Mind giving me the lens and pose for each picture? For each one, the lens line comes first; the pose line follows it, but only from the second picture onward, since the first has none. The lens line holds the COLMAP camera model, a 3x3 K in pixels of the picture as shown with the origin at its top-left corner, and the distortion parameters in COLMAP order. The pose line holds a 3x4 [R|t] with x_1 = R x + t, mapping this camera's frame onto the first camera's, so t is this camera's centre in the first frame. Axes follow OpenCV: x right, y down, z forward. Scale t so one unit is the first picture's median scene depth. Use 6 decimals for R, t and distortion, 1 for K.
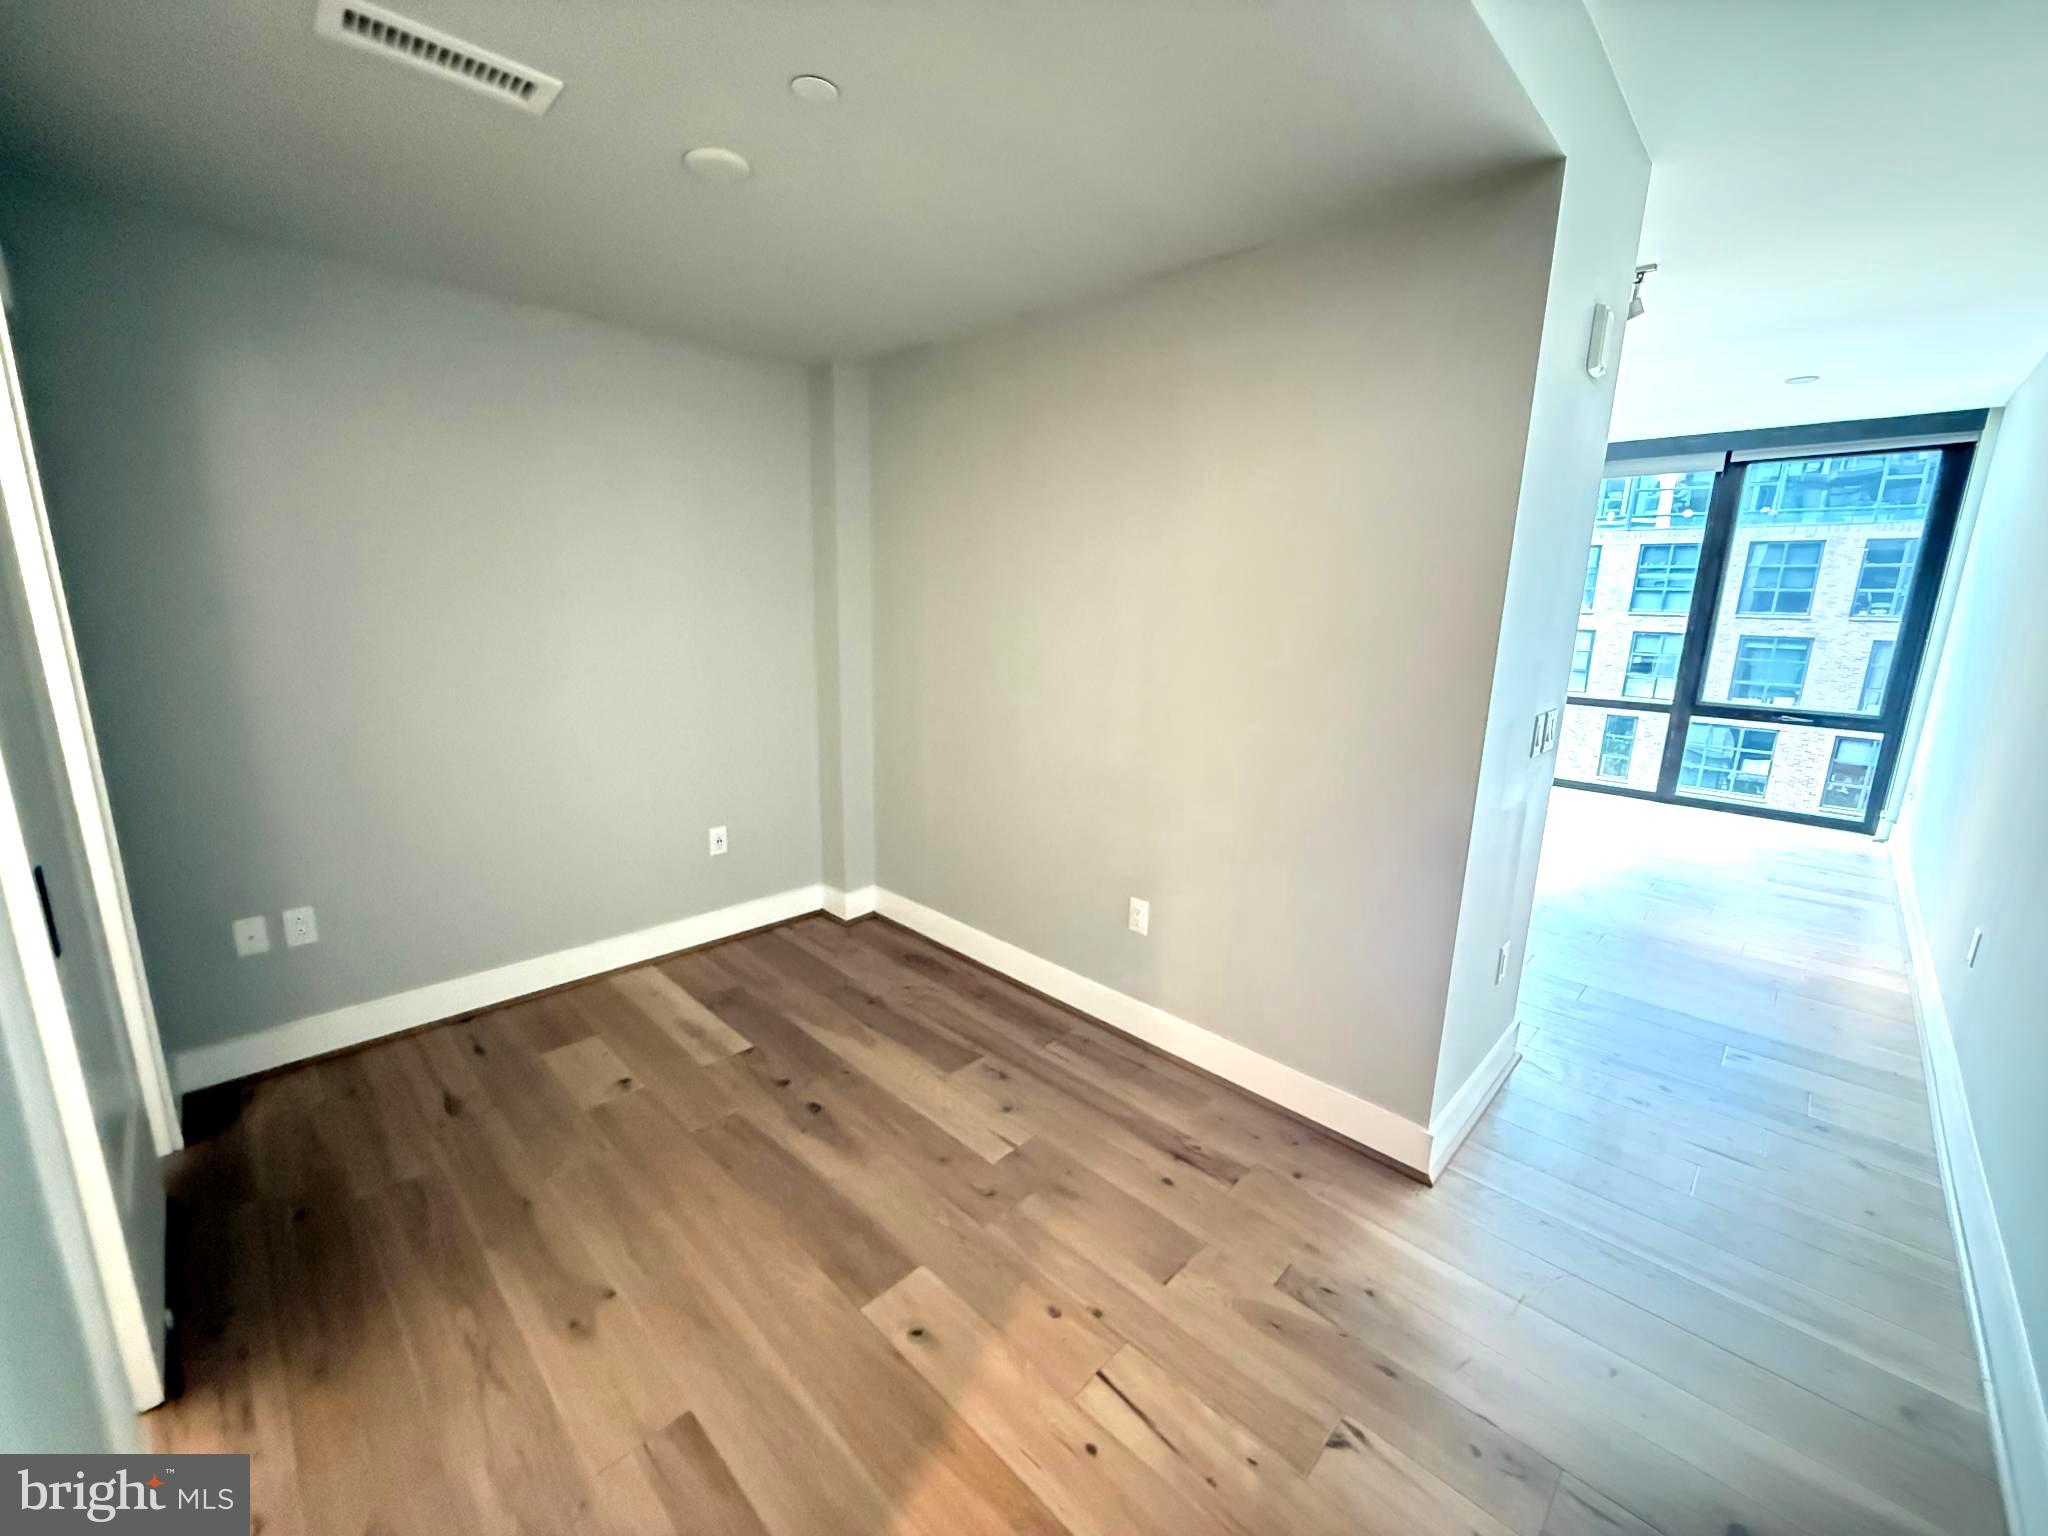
lens RADIAL K [[810.4, 0, 1024.0], [0, 810.4, 768.0], [0, 0, 1]] dist [0.000556, -0.000671]
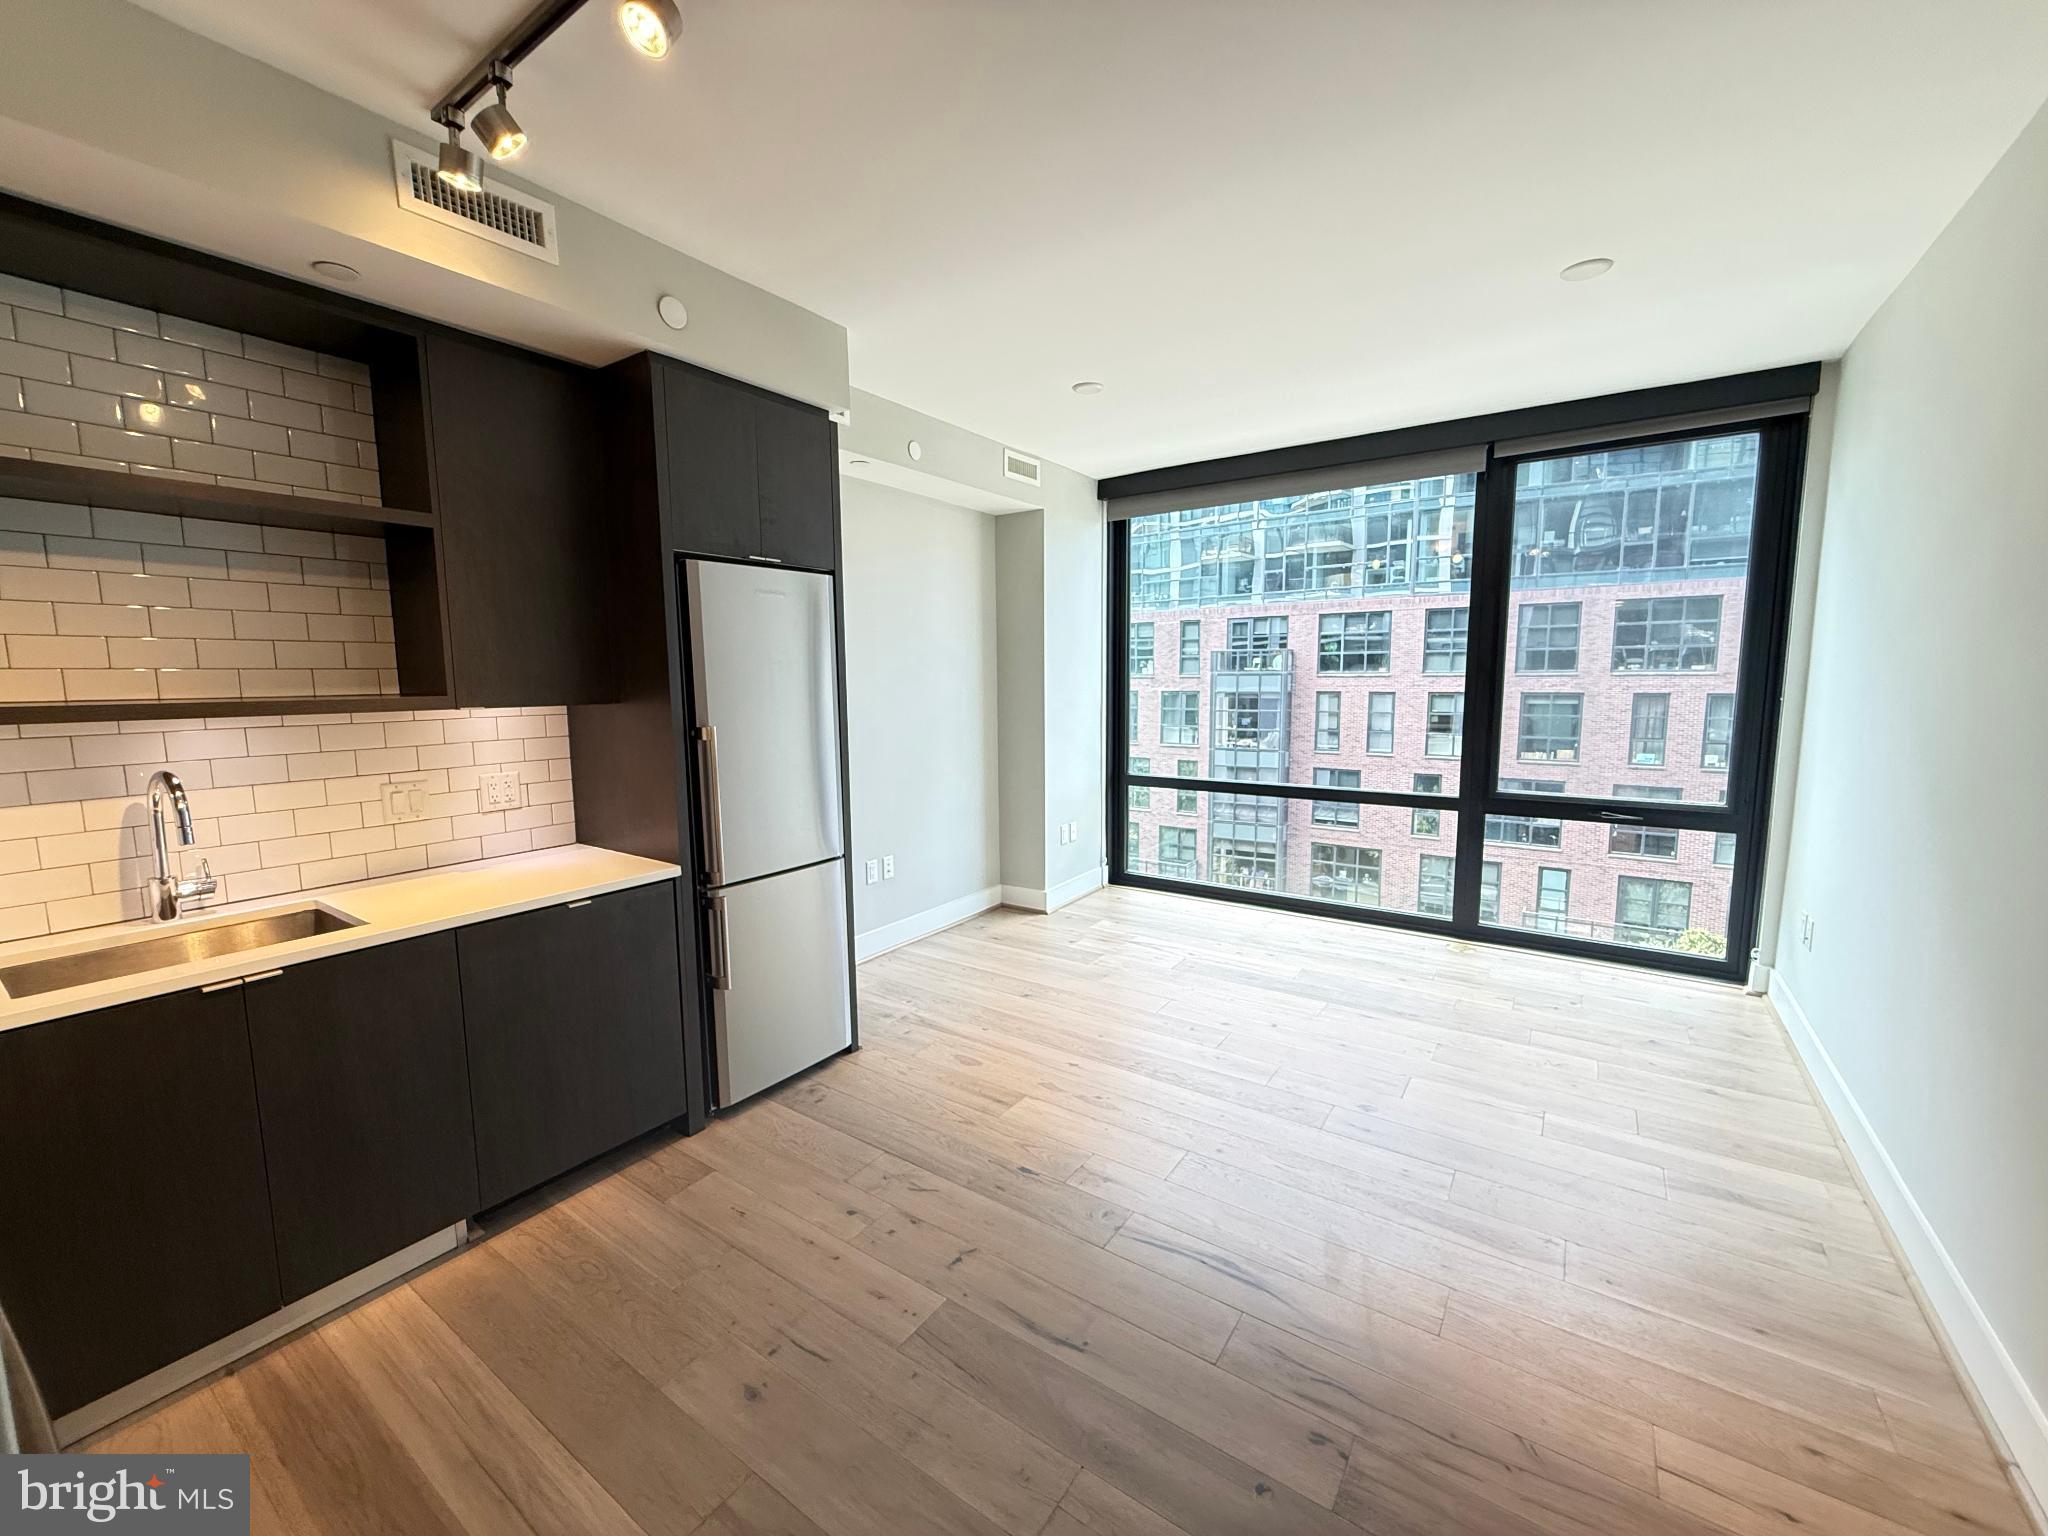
lens RADIAL K [[810.4, 0, 1024.0], [0, 810.4, 768.0], [0, 0, 1]] dist [0.000556, -0.000671]
pose [[0.984690, -0.048886, 0.167321, 0.083030], [0.064387, 0.993993, -0.088503, -0.017988], [-0.161989, 0.097921, 0.981922, 0.098505]]
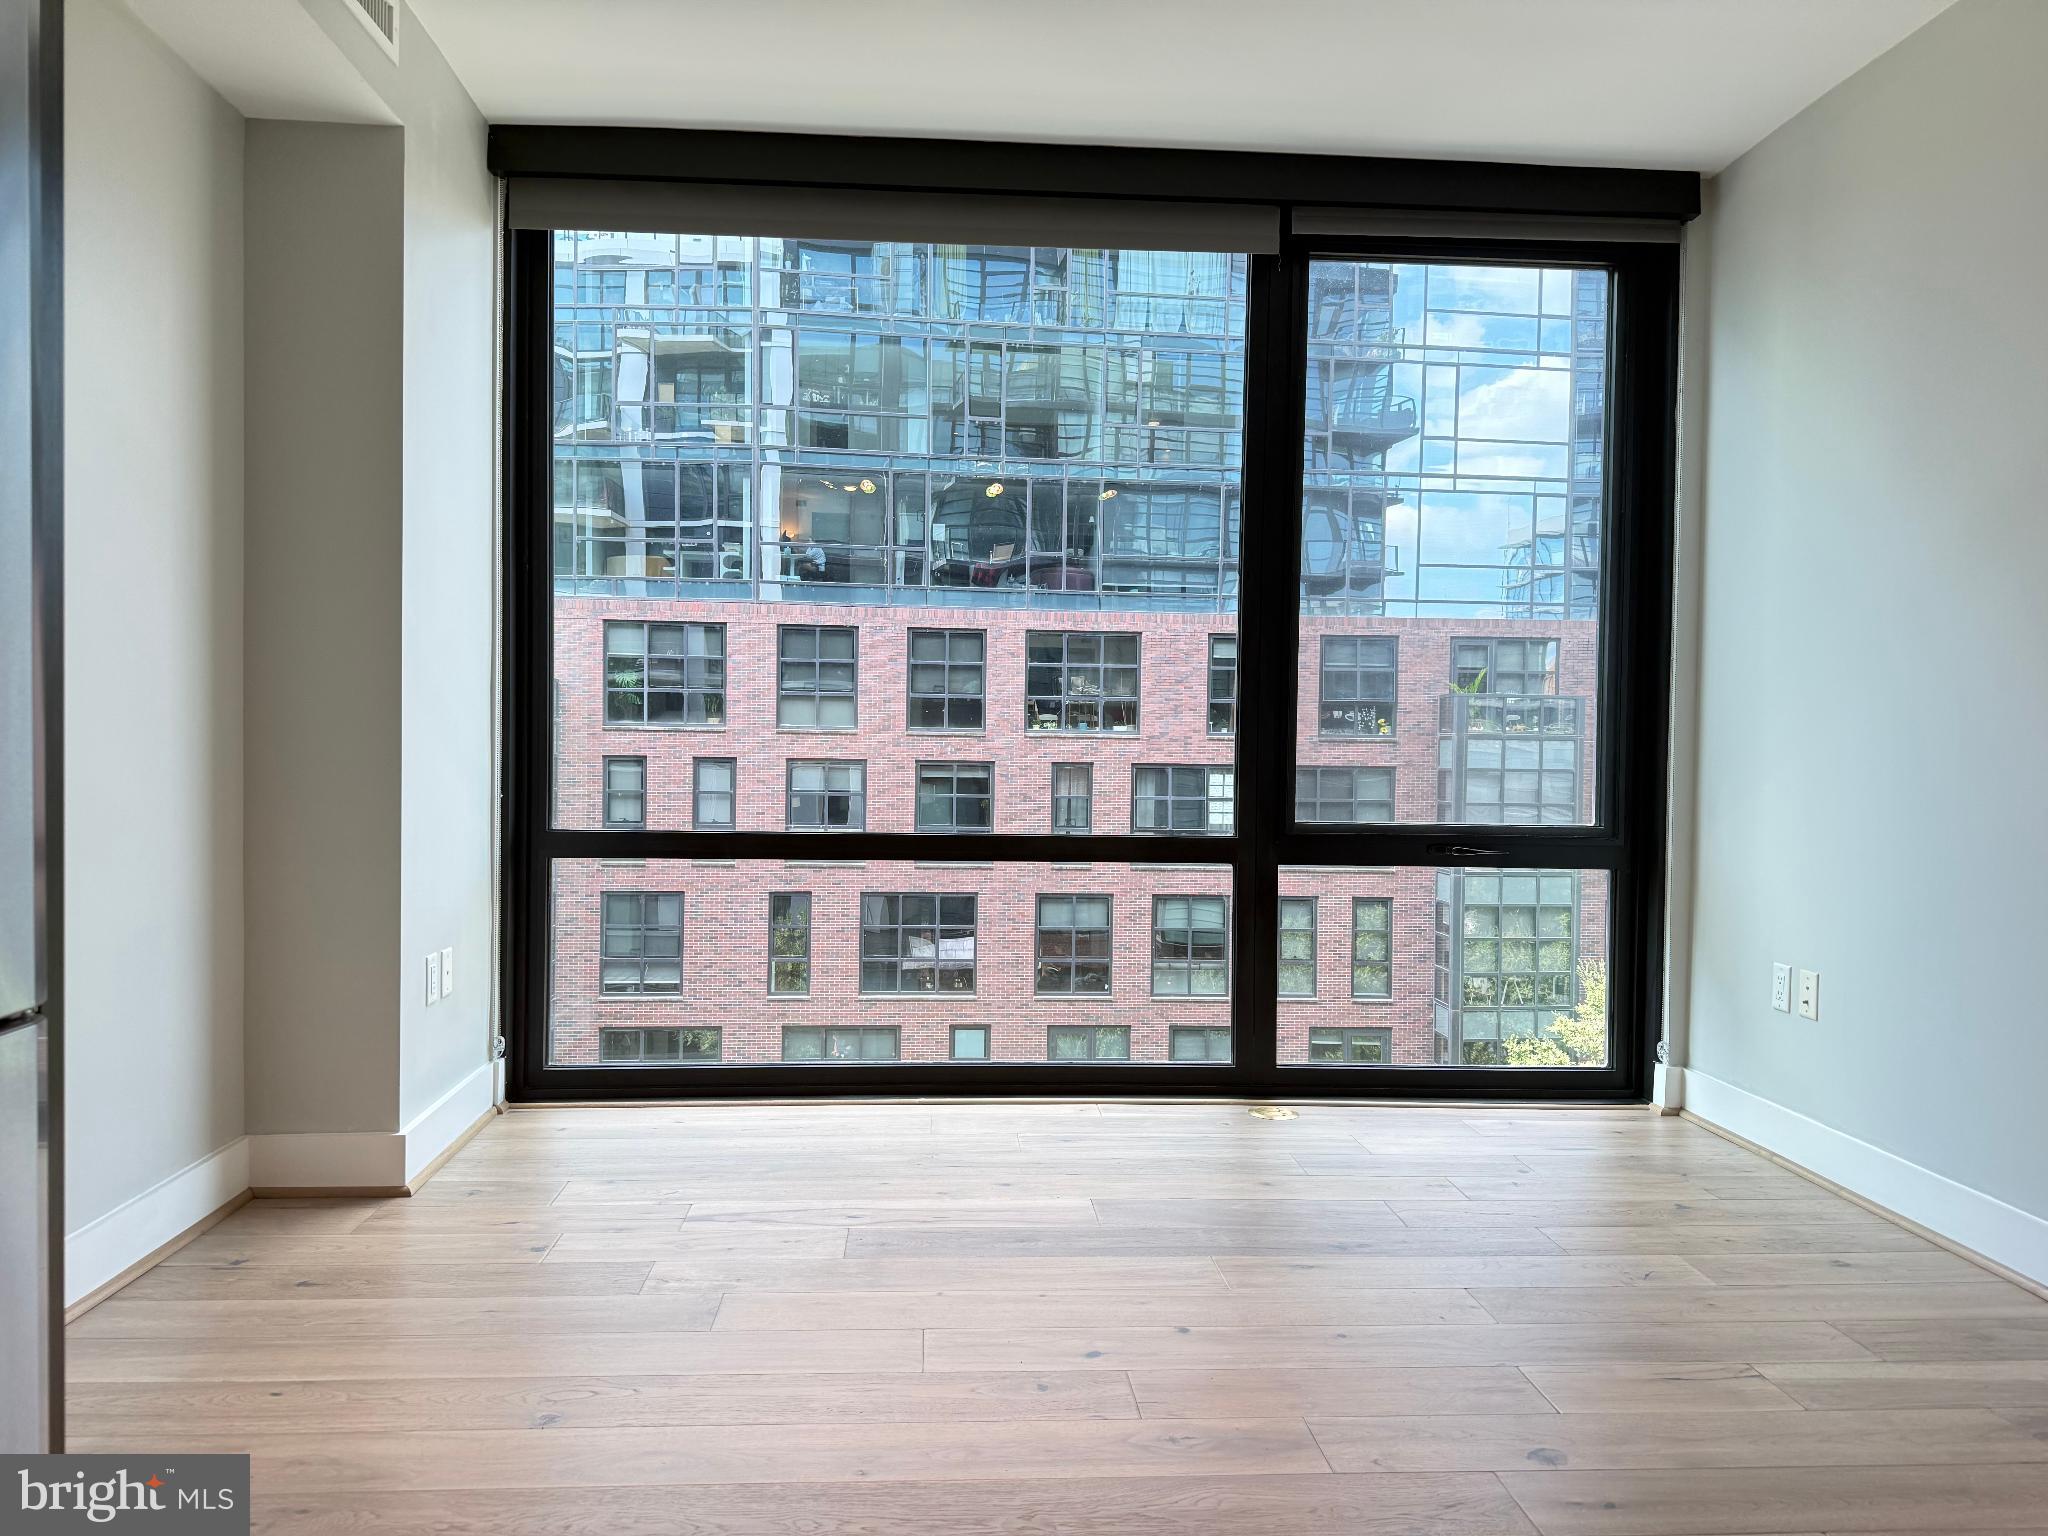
lens RADIAL K [[1404.0, 0, 1024.0], [0, 1404.0, 768.0], [0, 0, 1]] dist [0.183484, -0.313745]
pose [[0.661969, -0.022082, 0.749206, 0.058836], [0.156493, 0.981608, -0.109339, -0.014291], [-0.733013, 0.189624, 0.653250, 0.168294]]
